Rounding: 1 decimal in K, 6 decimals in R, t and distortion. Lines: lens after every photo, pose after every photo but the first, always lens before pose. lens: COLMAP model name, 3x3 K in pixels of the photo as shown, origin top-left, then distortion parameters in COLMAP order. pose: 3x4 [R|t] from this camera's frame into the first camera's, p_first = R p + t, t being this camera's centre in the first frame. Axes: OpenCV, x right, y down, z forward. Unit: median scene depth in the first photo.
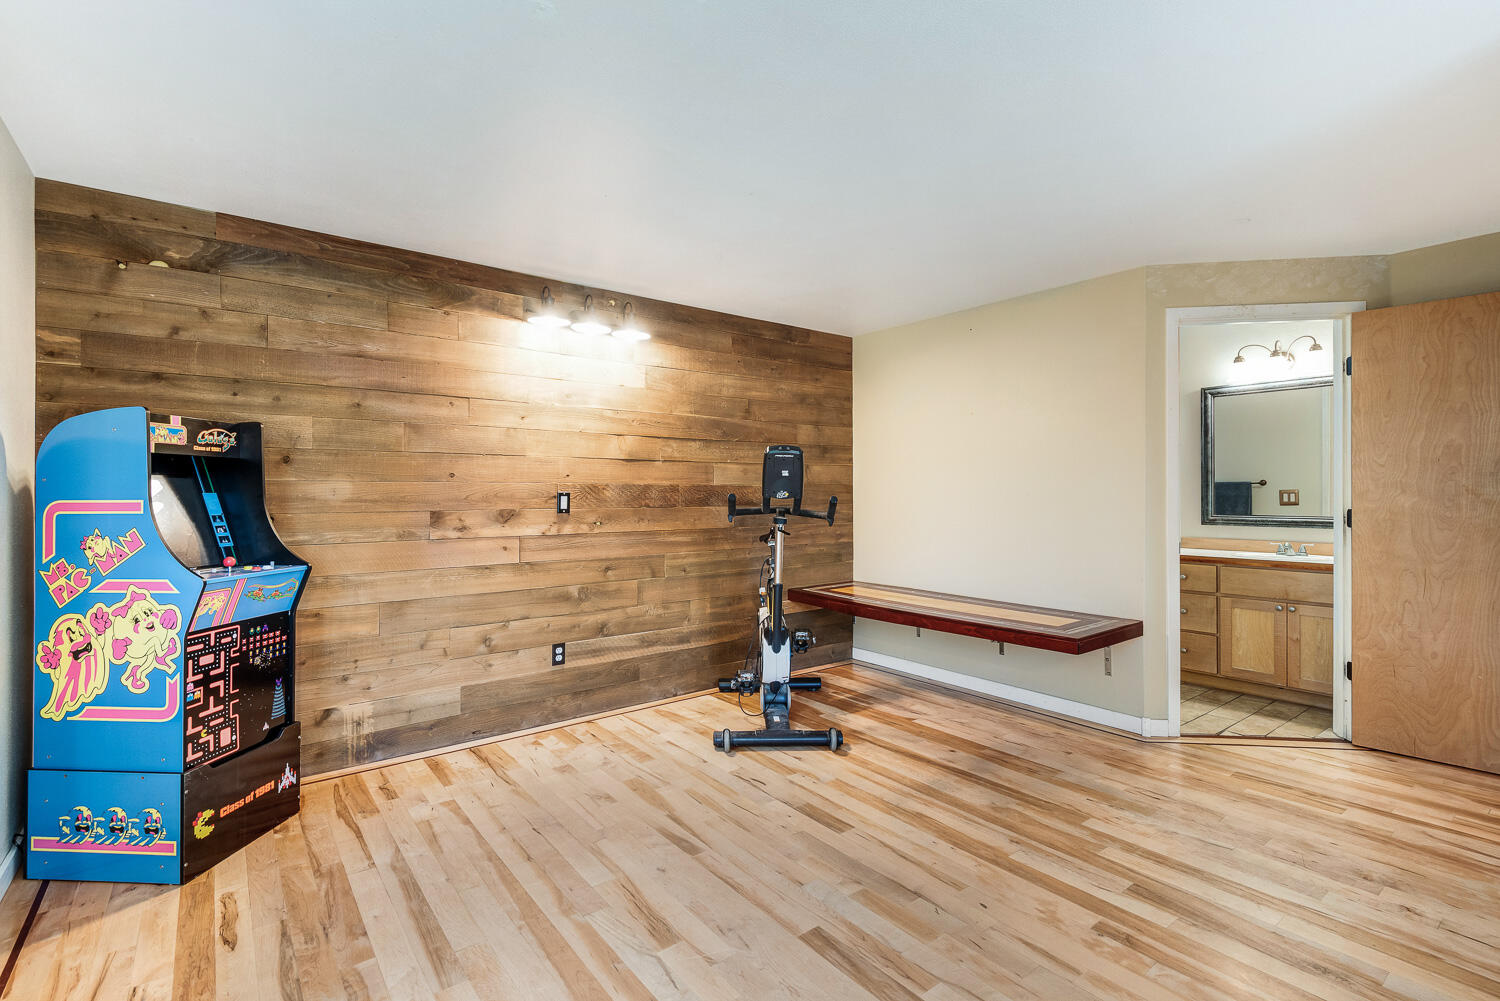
lens RADIAL K [[698.9, 0, 753.7], [0, 698.9, 499.6], [0, 0, 1]] dist [0.025086, -0.002421]
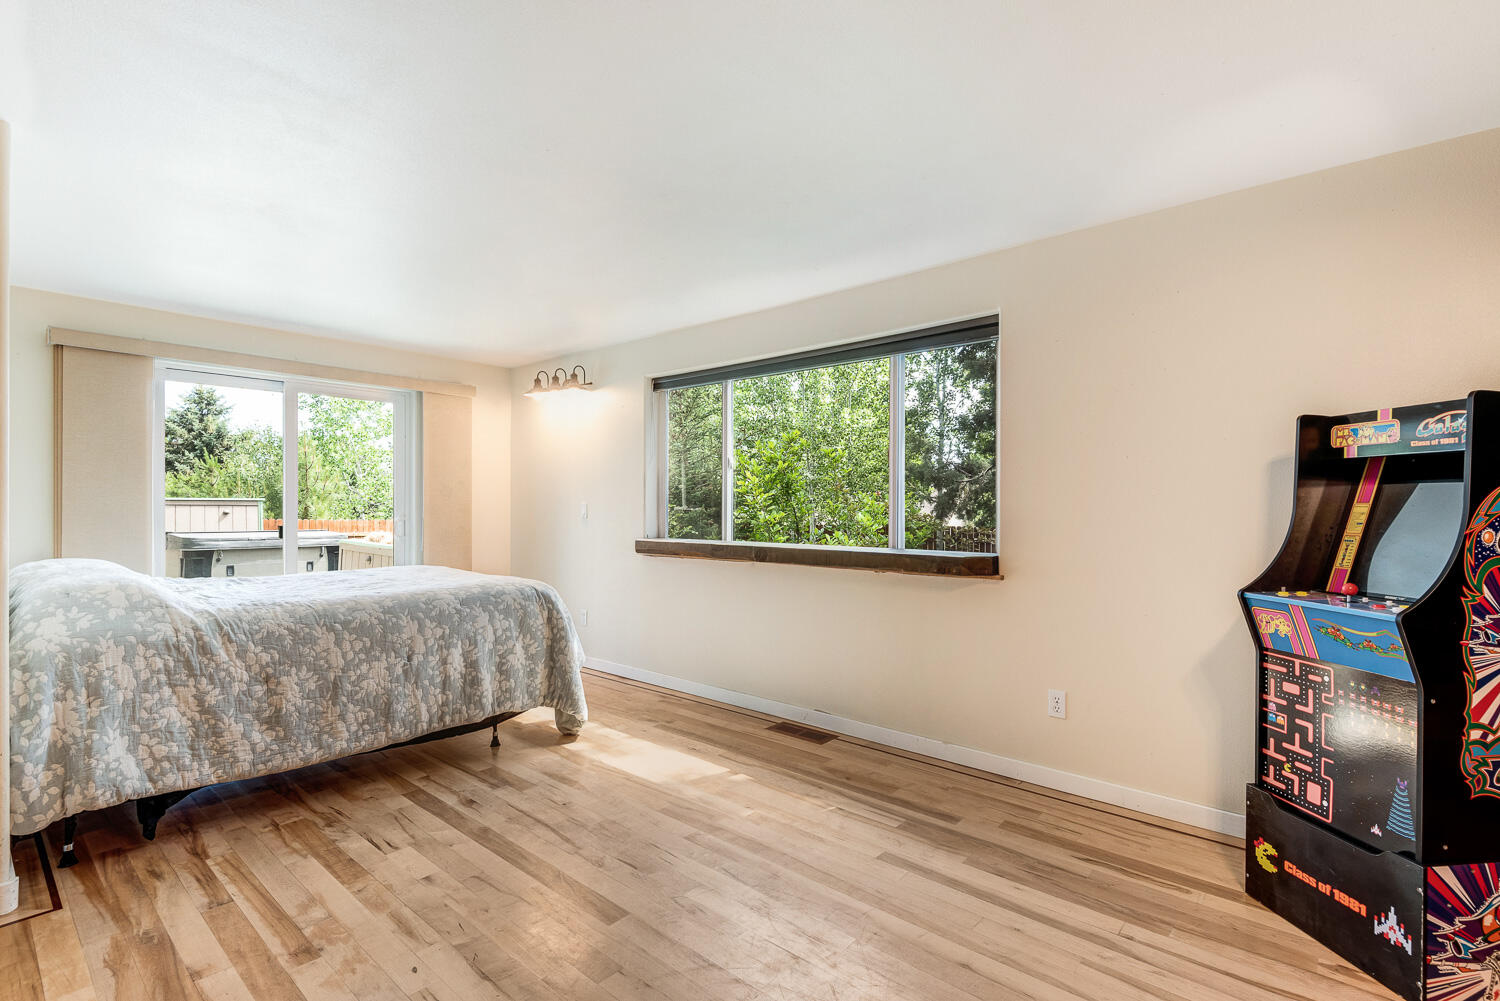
lens RADIAL K [[698.9, 0, 747.4], [0, 698.9, 502.4], [0, 0, 1]] dist [0.025086, -0.002421]
pose [[-0.981392, 0.002359, -0.192003, 0.073642], [0.000593, 0.999957, 0.009258, -0.017684], [0.192016, 0.008972, -0.981351, 1.692078]]
